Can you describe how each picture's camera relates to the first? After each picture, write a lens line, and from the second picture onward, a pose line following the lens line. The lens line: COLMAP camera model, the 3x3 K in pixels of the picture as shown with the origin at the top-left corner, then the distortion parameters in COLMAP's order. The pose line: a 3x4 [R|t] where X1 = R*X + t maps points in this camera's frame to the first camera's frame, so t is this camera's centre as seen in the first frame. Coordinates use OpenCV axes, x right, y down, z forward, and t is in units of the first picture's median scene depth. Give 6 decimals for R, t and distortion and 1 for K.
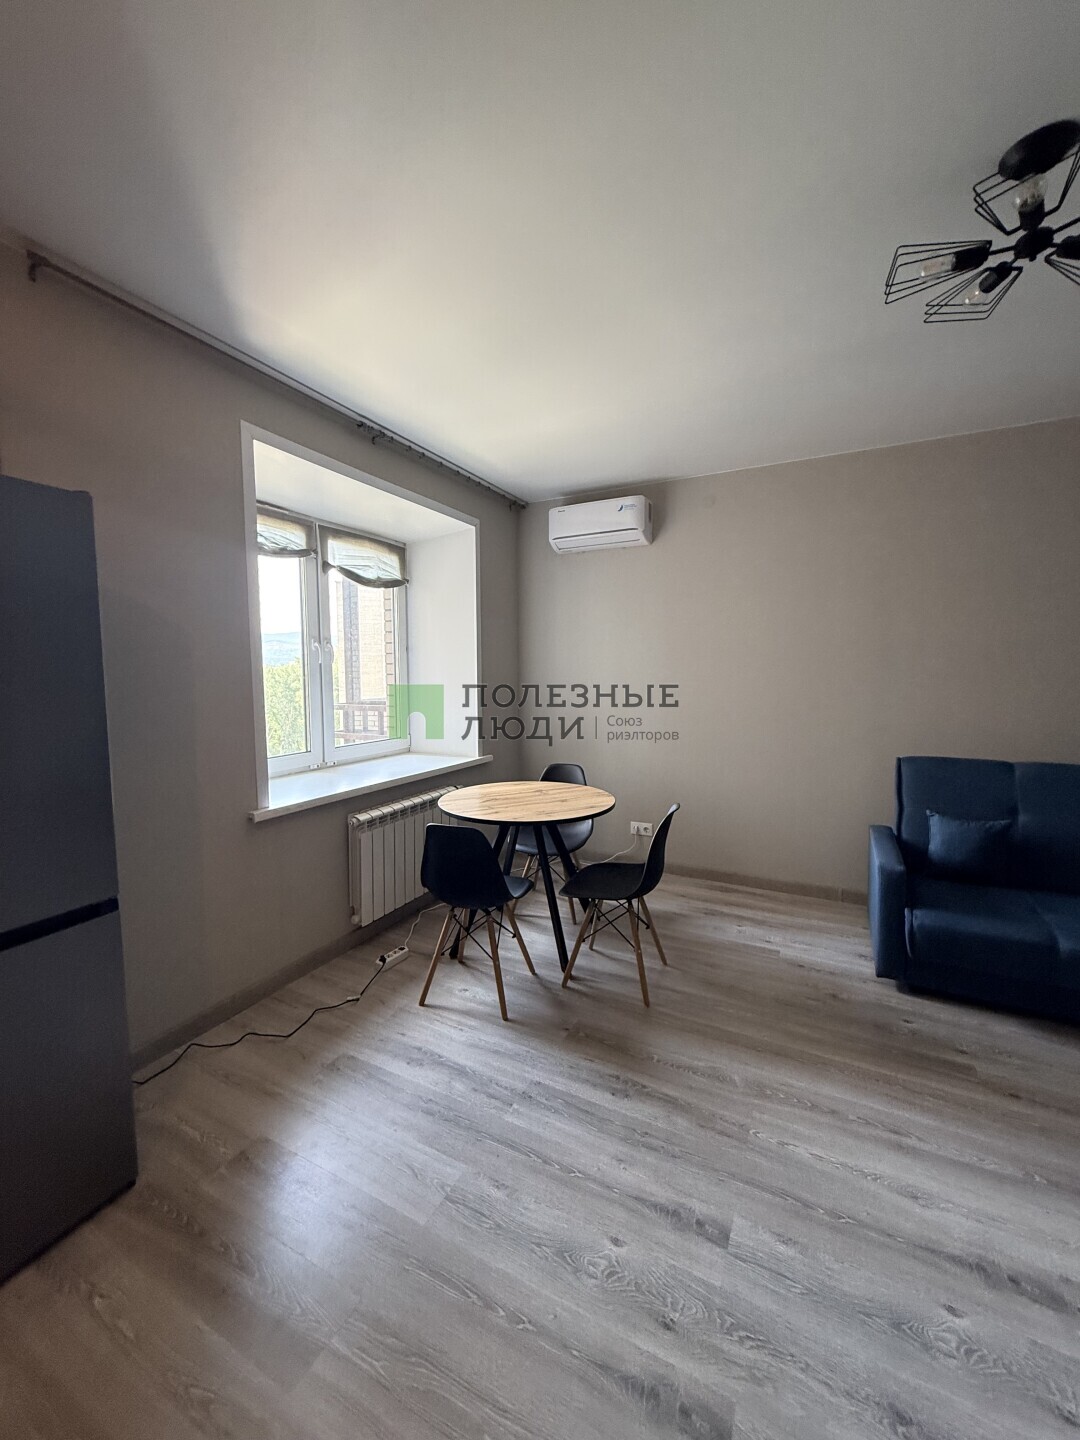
lens RADIAL K [[571.9, 0, 539.6], [0, 571.9, 717.1], [0, 0, 1]] dist [0.000586, -0.000057]
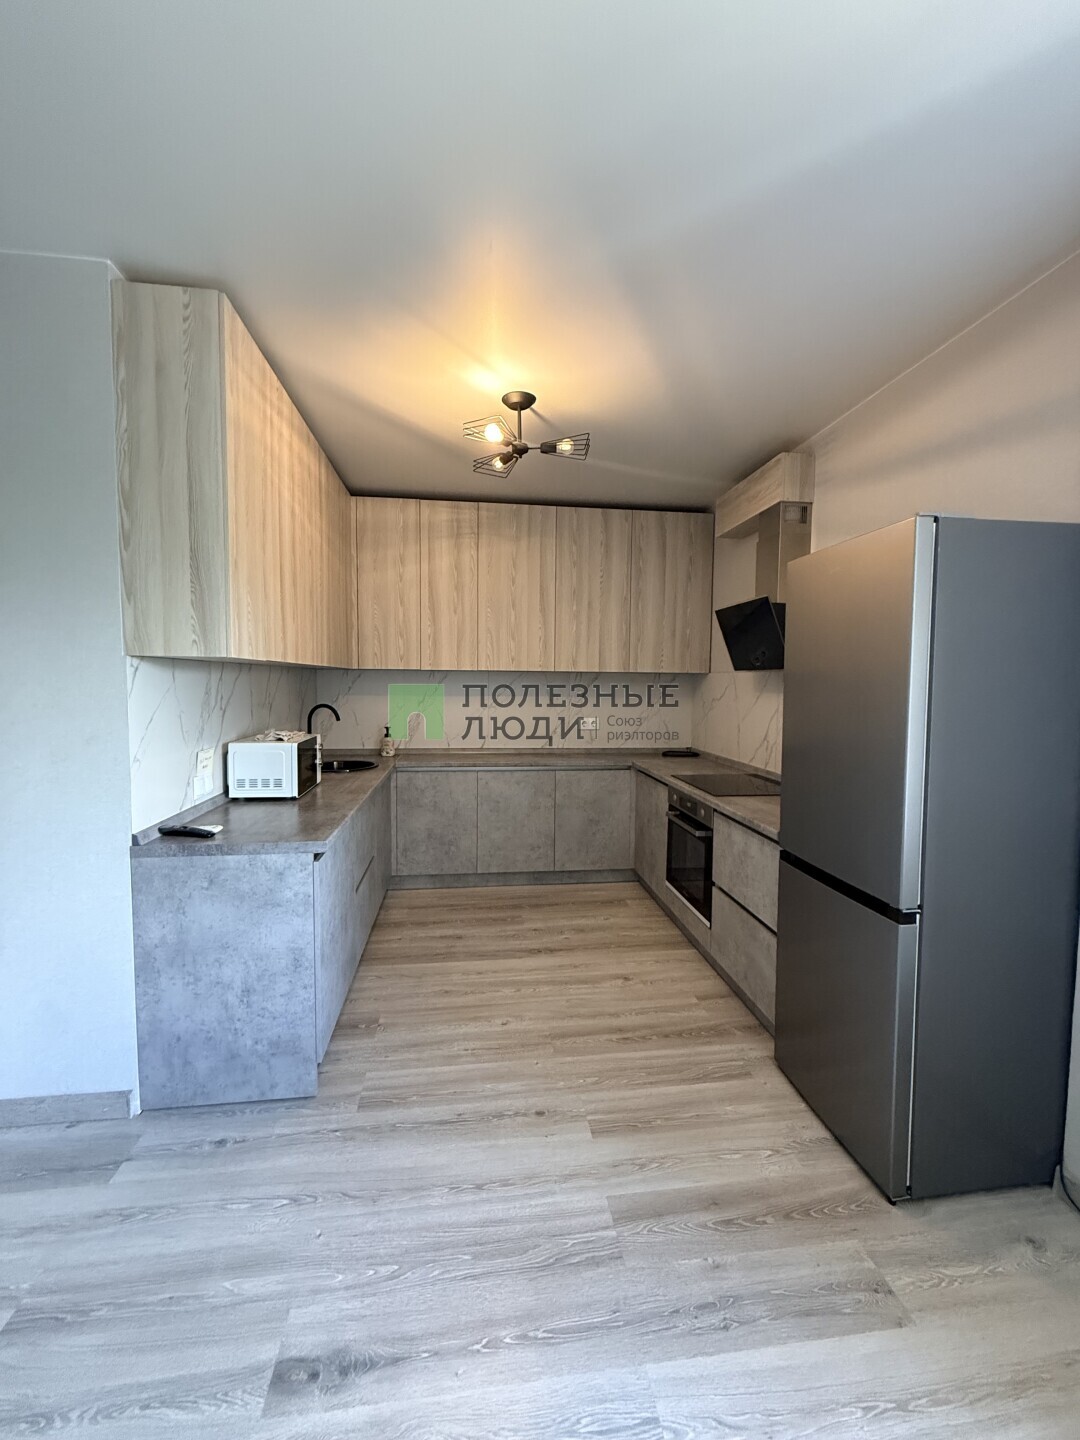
lens RADIAL K [[571.9, 0, 537.1], [0, 571.9, 720.0], [0, 0, 1]] dist [0.000586, -0.000057]
pose [[-0.820741, 0.036218, -0.570152, 0.218246], [-0.053393, 0.988758, 0.139669, -0.078752], [0.568800, 0.145074, -0.809580, 0.881345]]
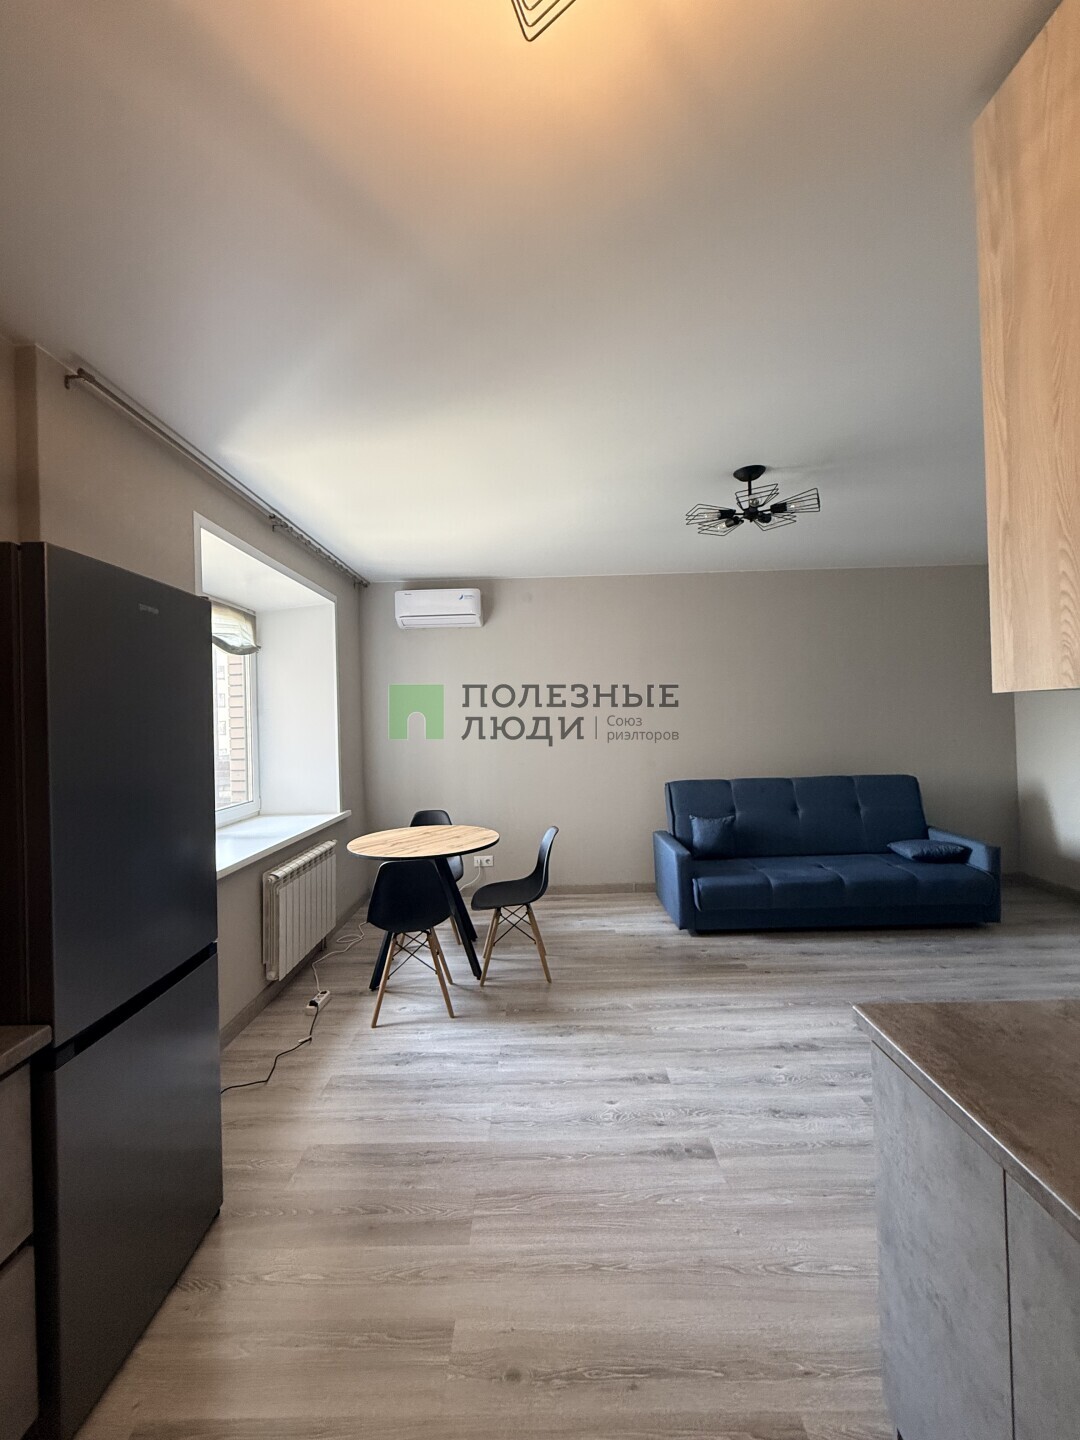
lens RADIAL K [[571.9, 0, 539.4], [0, 571.9, 717.8], [0, 0, 1]] dist [0.000586, -0.000057]
pose [[0.889845, -0.018217, 0.455900, -0.426064], [0.060455, 0.995100, -0.078235, -0.000565], [-0.452241, 0.097179, 0.886586, -0.220955]]
